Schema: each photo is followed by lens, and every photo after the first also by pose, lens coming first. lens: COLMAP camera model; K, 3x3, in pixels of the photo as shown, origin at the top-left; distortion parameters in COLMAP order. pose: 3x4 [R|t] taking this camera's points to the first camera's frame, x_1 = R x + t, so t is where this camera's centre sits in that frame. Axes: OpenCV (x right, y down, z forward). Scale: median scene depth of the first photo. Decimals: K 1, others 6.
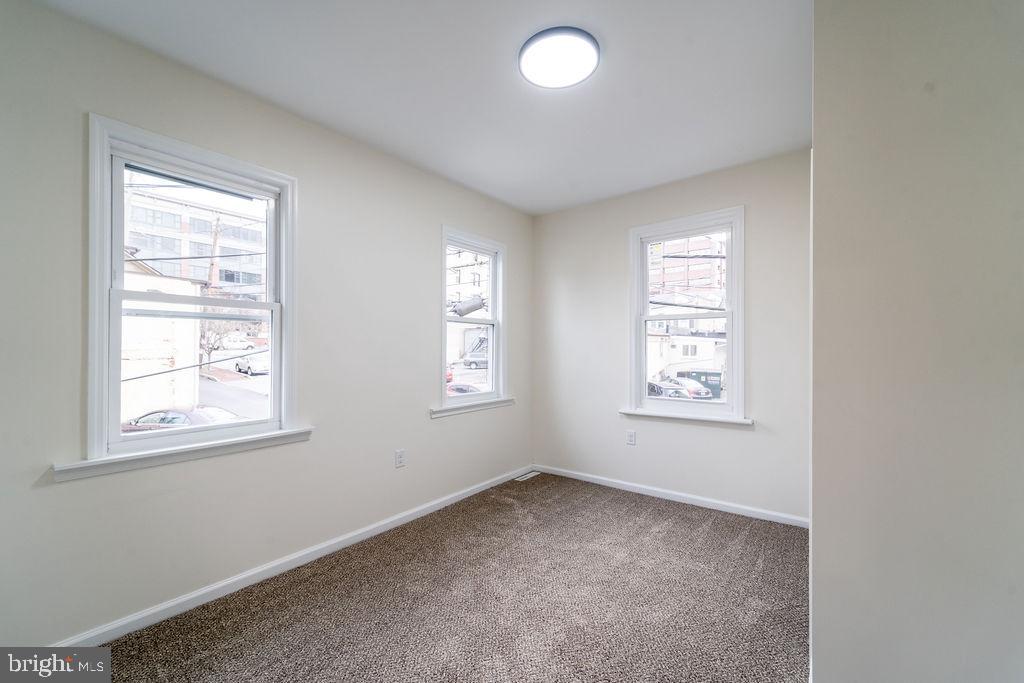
lens RADIAL K [[406.8, 0, 509.5], [0, 406.8, 343.1], [0, 0, 1]] dist [0.000732, -0.000072]
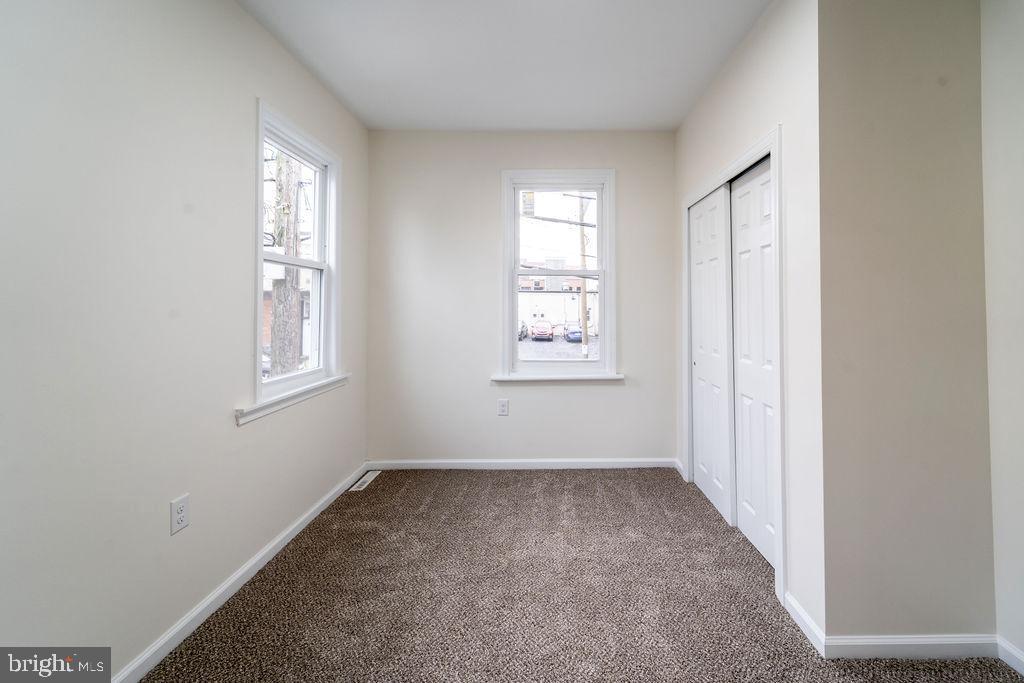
lens RADIAL K [[416.0, 0, 512.9], [0, 416.0, 295.8], [0, 0, 1]] dist [0.000637, 0.000089]
pose [[0.779509, 0.020331, 0.626061, -0.255378], [-0.013723, 0.999788, -0.015381, 0.005239], [-0.626241, 0.003399, 0.779622, 0.291473]]
